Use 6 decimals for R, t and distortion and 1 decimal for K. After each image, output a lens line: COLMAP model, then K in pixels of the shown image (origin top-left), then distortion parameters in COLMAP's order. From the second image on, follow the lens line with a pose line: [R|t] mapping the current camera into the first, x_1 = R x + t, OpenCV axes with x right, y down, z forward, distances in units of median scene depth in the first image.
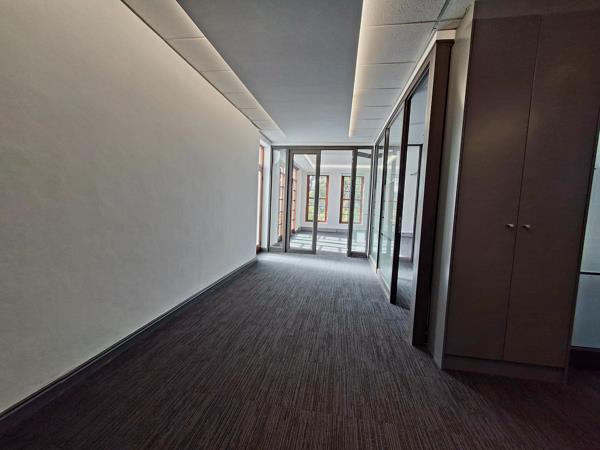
lens RADIAL K [[270.3, 0, 292.5], [0, 270.3, 224.7], [0, 0, 1]] dist [-0.000337, 0.000552]
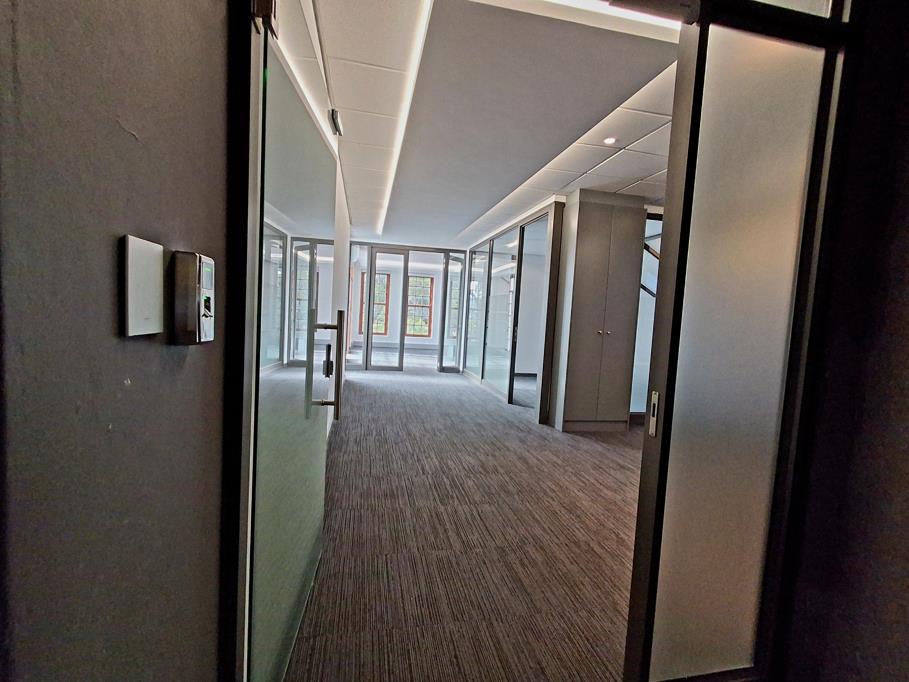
lens RADIAL K [[409.5, 0, 443.1], [0, 409.5, 340.5], [0, 0, 1]] dist [-0.000337, 0.000552]
pose [[0.934434, -0.011234, 0.355958, -0.476174], [0.010844, 0.999936, 0.003089, 0.018775], [-0.355970, 0.000973, 0.934497, -0.479213]]
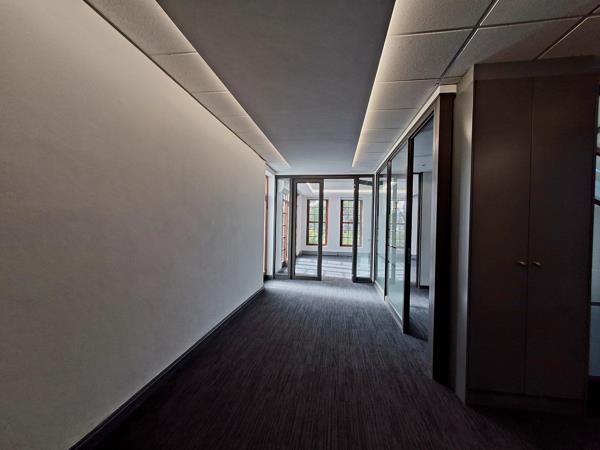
lens RADIAL K [[270.3, 0, 292.5], [0, 270.3, 224.7], [0, 0, 1]] dist [-0.000337, 0.000552]
pose [[0.999685, -0.019534, 0.015737, -0.060791], [0.020652, 0.997020, -0.074326, -0.046653], [-0.014238, 0.074627, 0.997110, -0.034329]]
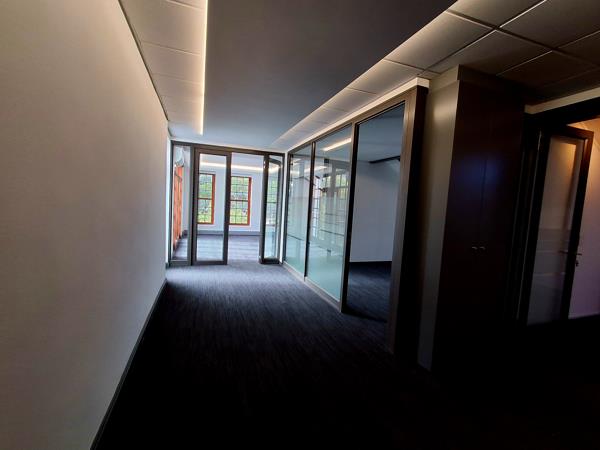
lens RADIAL K [[270.3, 0, 292.5], [0, 270.3, 224.7], [0, 0, 1]] dist [-0.000337, 0.000552]
pose [[0.875183, -0.032241, 0.482716, -0.299935], [0.022087, 0.999399, 0.026706, -0.086652], [-0.483287, -0.012711, 0.875370, 0.157168]]
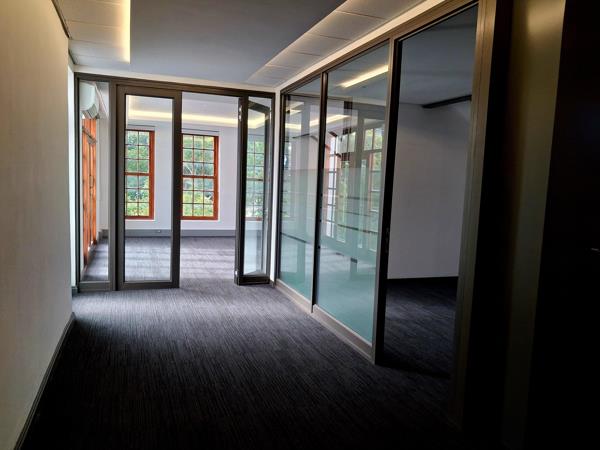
lens RADIAL K [[467.7, 0, 301.3], [0, 467.7, 231.1], [0, 0, 1]] dist [0.091542, -0.194229]
pose [[0.865282, -0.061505, 0.497498, -0.303270], [0.038282, 0.997654, 0.056756, -0.085234], [-0.499821, -0.030065, 0.865607, 0.138480]]
